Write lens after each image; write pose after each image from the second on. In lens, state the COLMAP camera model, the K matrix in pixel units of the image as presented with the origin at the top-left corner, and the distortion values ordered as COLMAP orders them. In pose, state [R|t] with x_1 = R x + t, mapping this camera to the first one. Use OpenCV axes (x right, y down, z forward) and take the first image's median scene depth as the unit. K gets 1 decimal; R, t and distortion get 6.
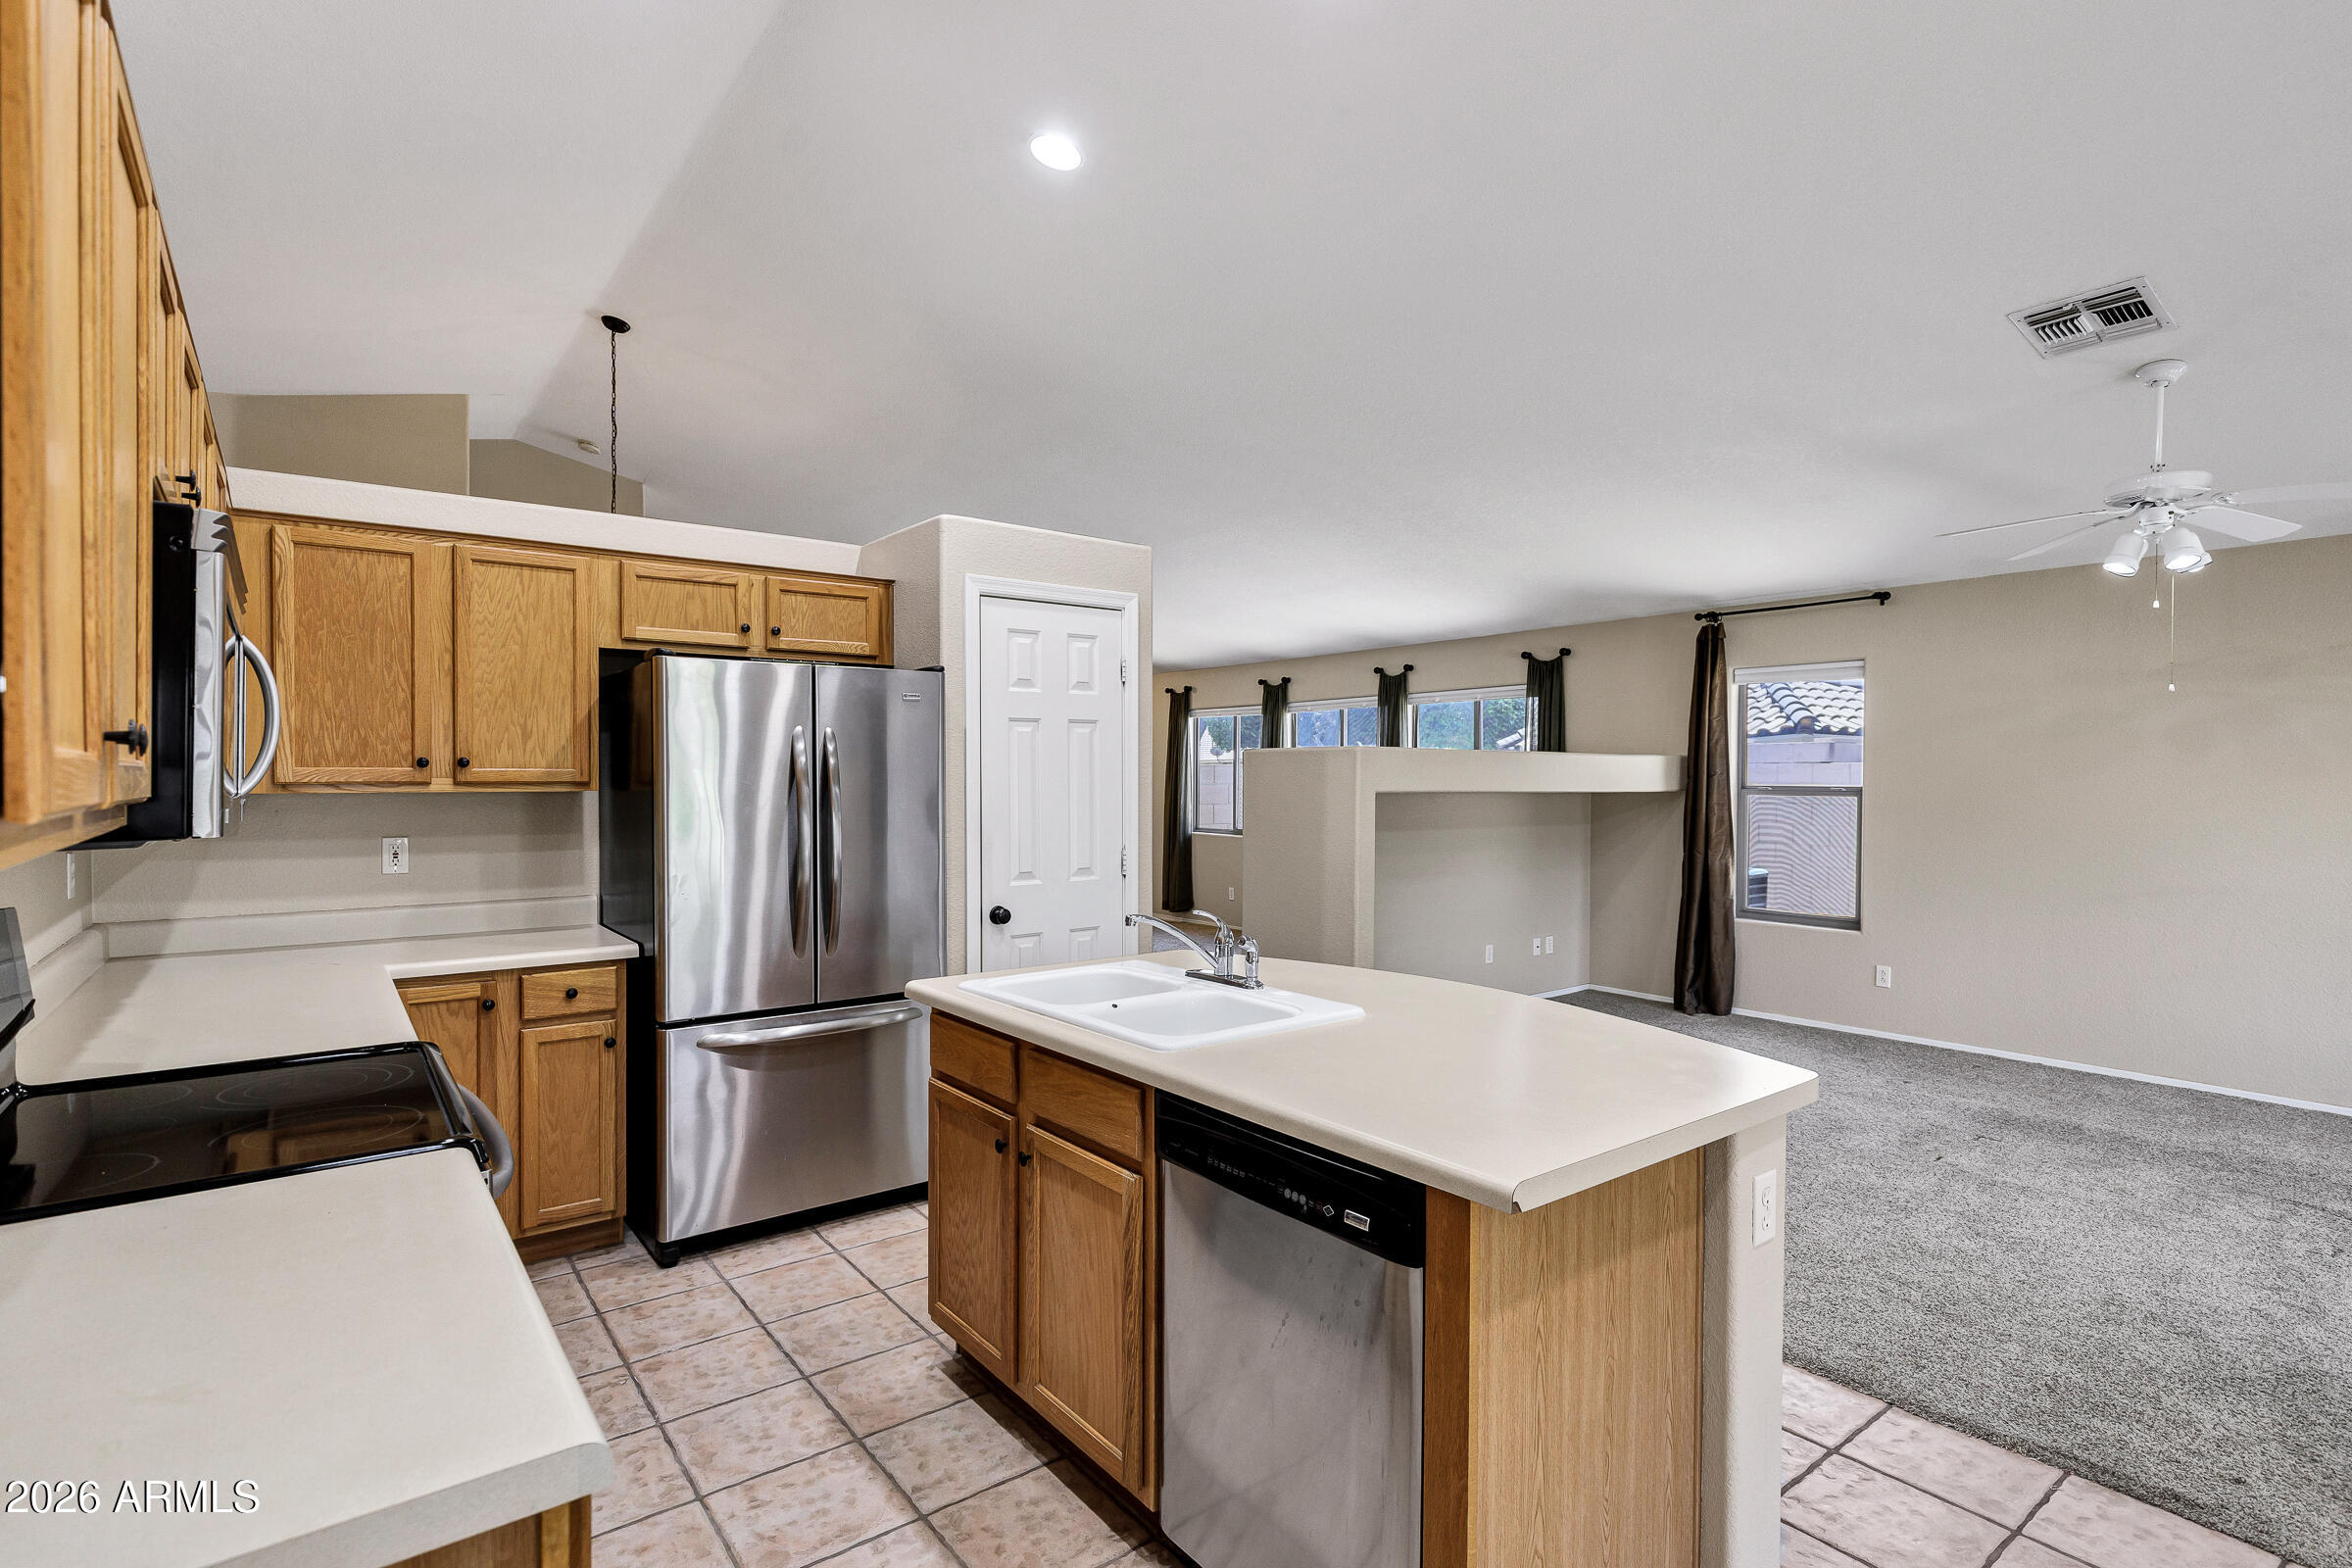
lens RADIAL K [[1151.3, 0, 1176.0], [0, 1151.3, 784.0], [0, 0, 1]] dist [-0.002666, -0.000247]
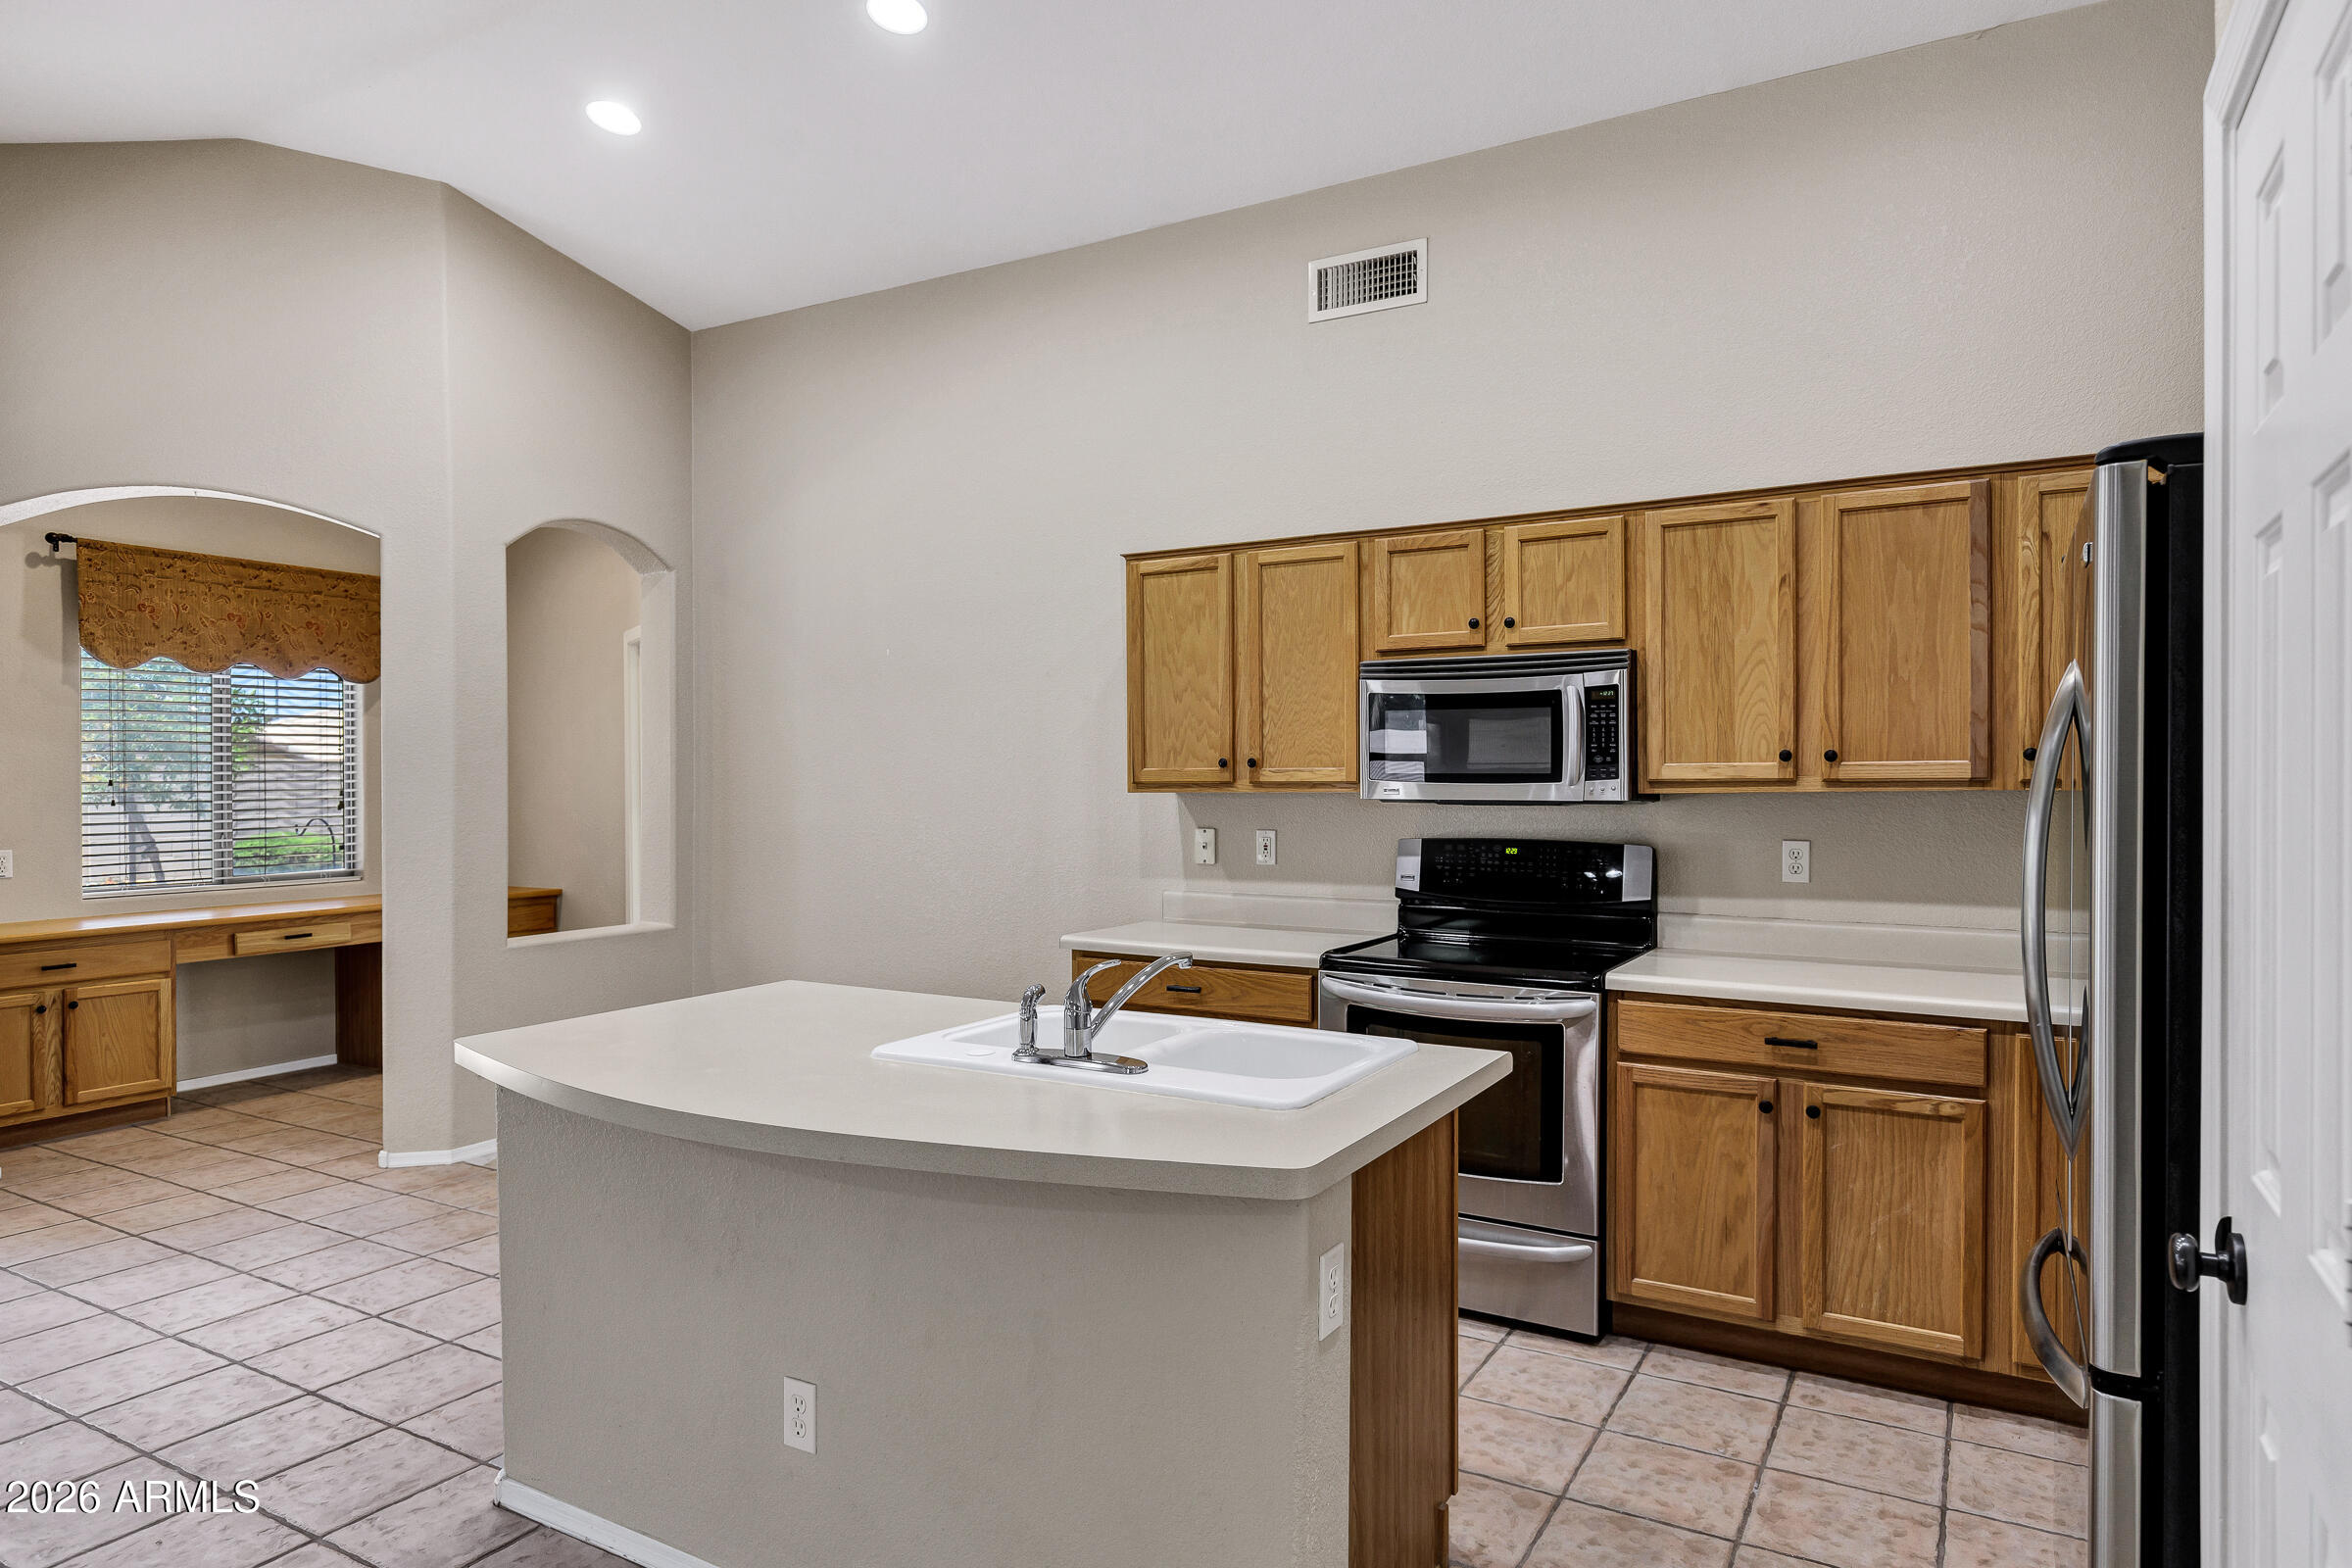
lens RADIAL K [[1378.5, 0, 1180.8], [0, 1378.5, 787.5], [0, 0, 1]] dist [-0.001944, 0.001414]
pose [[-0.926931, 0.002874, -0.375221, 0.210663], [-0.003070, 0.999879, 0.015242, -0.006386], [0.375220, 0.015280, -0.926810, 1.259486]]
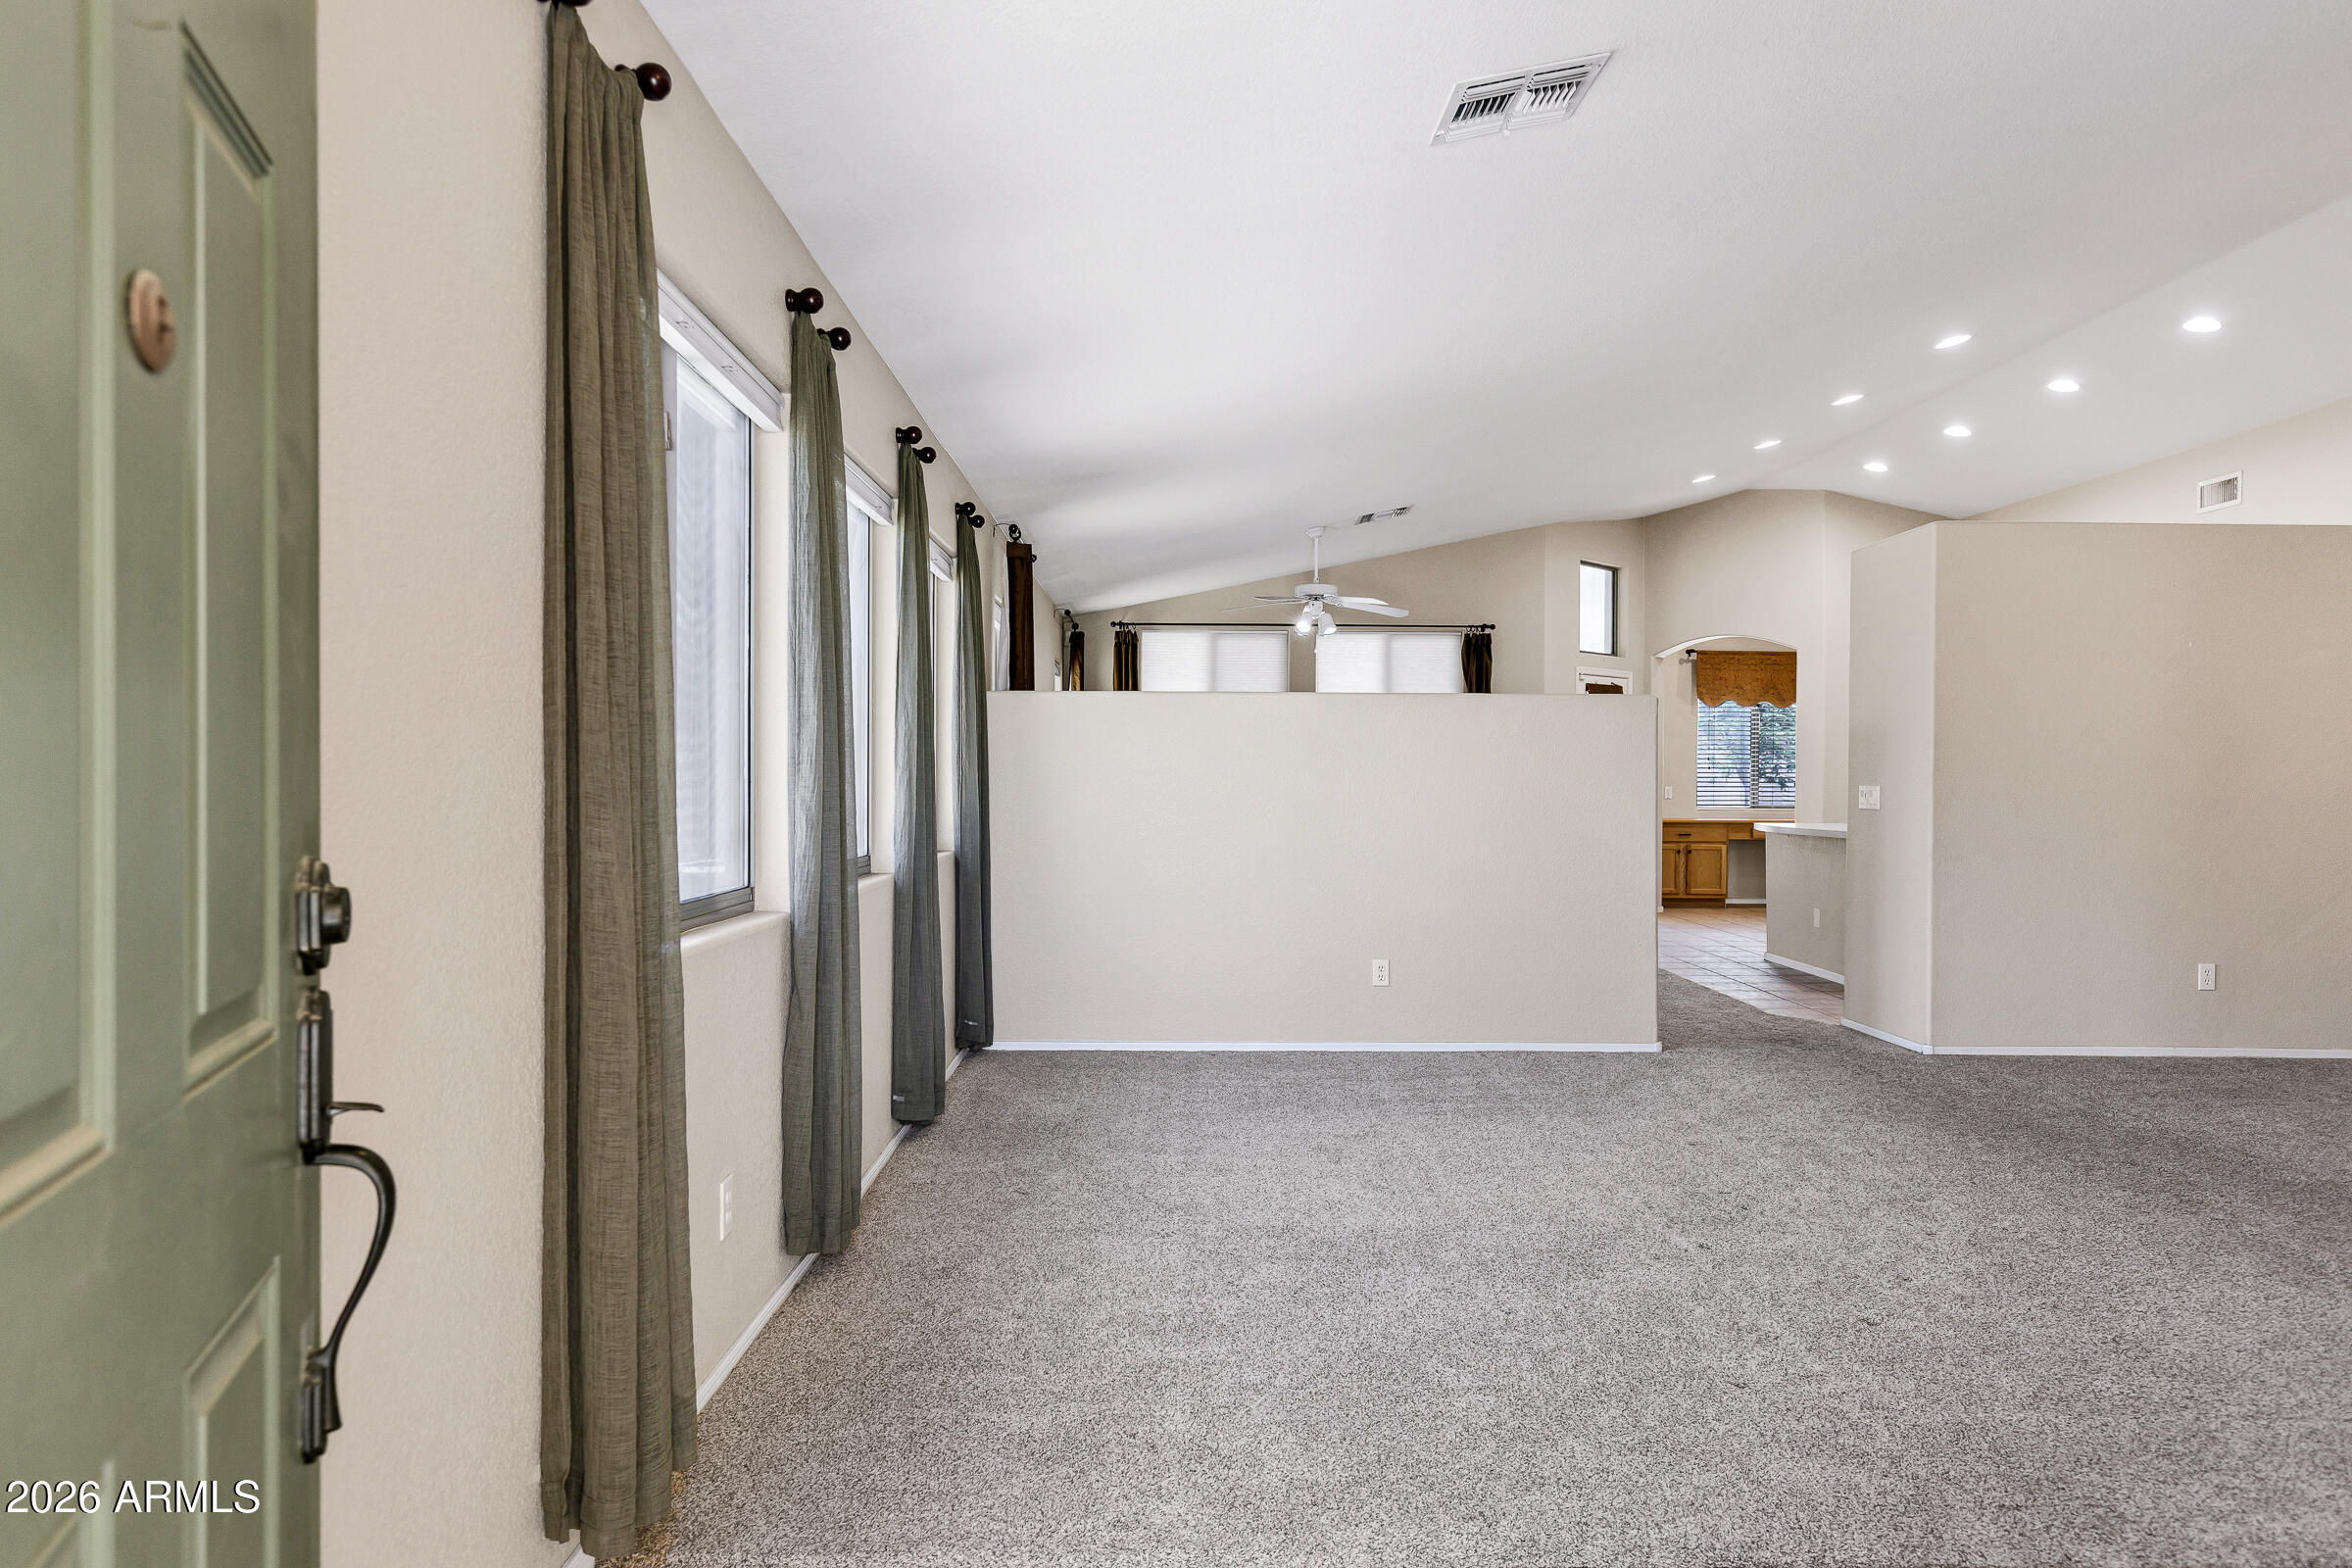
lens RADIAL K [[1572.2, 0, 1205.8], [0, 1572.2, 783.9], [0, 0, 1]] dist [0.009747, 0.001610]
pose [[-0.805929, -0.013061, 0.591868, -0.567783], [-0.004665, 0.999866, 0.015712, 0.023292], [-0.591993, 0.009901, -0.805882, 3.274084]]
